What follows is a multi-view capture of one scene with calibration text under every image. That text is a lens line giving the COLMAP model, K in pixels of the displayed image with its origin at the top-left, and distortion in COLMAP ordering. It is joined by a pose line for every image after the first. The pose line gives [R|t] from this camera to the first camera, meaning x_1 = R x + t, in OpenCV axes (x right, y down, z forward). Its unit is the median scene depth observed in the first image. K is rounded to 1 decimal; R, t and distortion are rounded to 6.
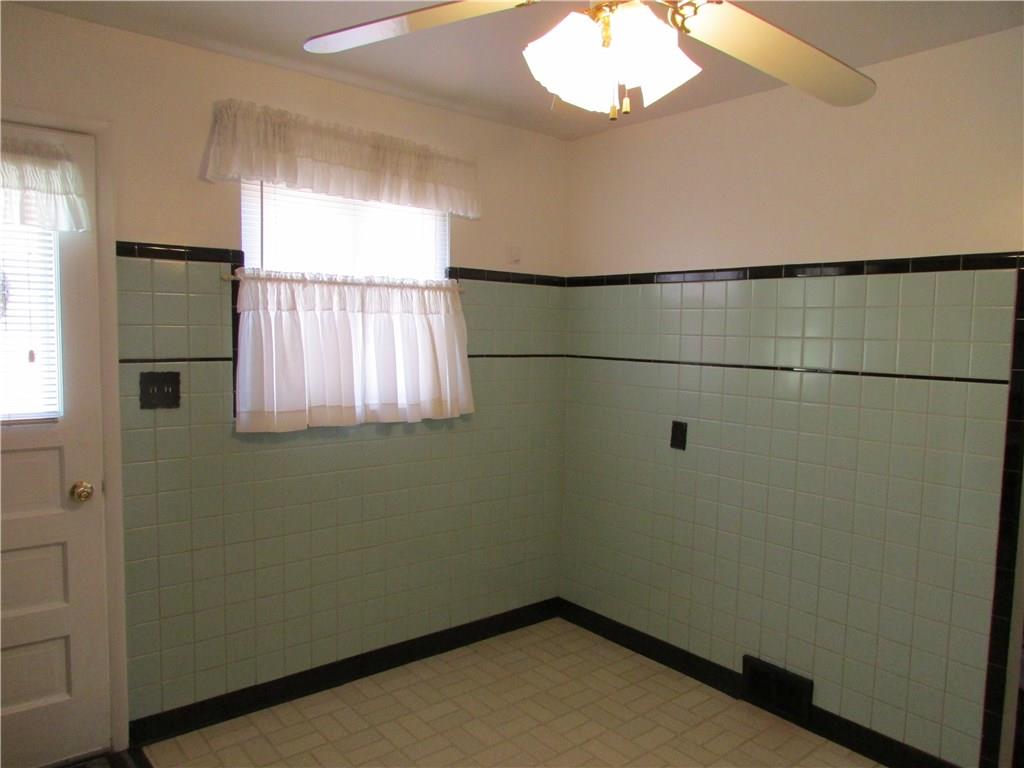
lens RADIAL K [[738.3, 0, 508.4], [0, 738.3, 387.5], [0, 0, 1]] dist [-0.008615, 0.006122]
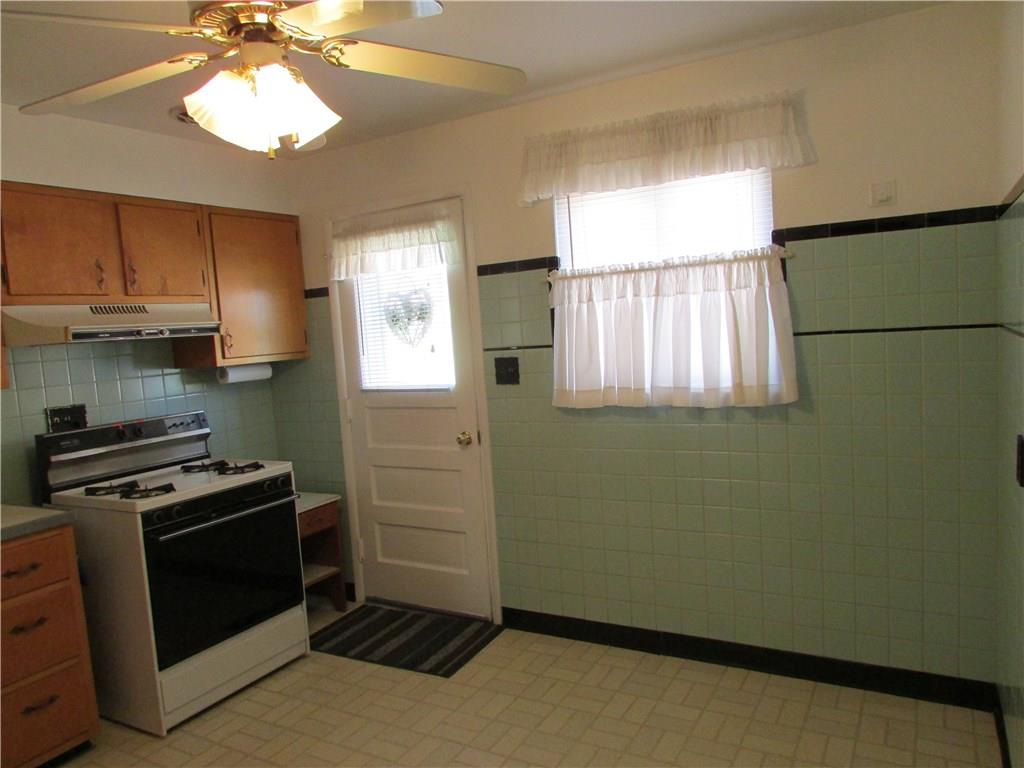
lens RADIAL K [[738.3, 0, 508.4], [0, 738.3, 387.5], [0, 0, 1]] dist [-0.008615, 0.006122]
pose [[0.351201, 0.039210, -0.935479, 0.698494], [0.000772, 0.999110, 0.042167, -0.020097], [0.936300, -0.015531, 0.350858, 0.464259]]
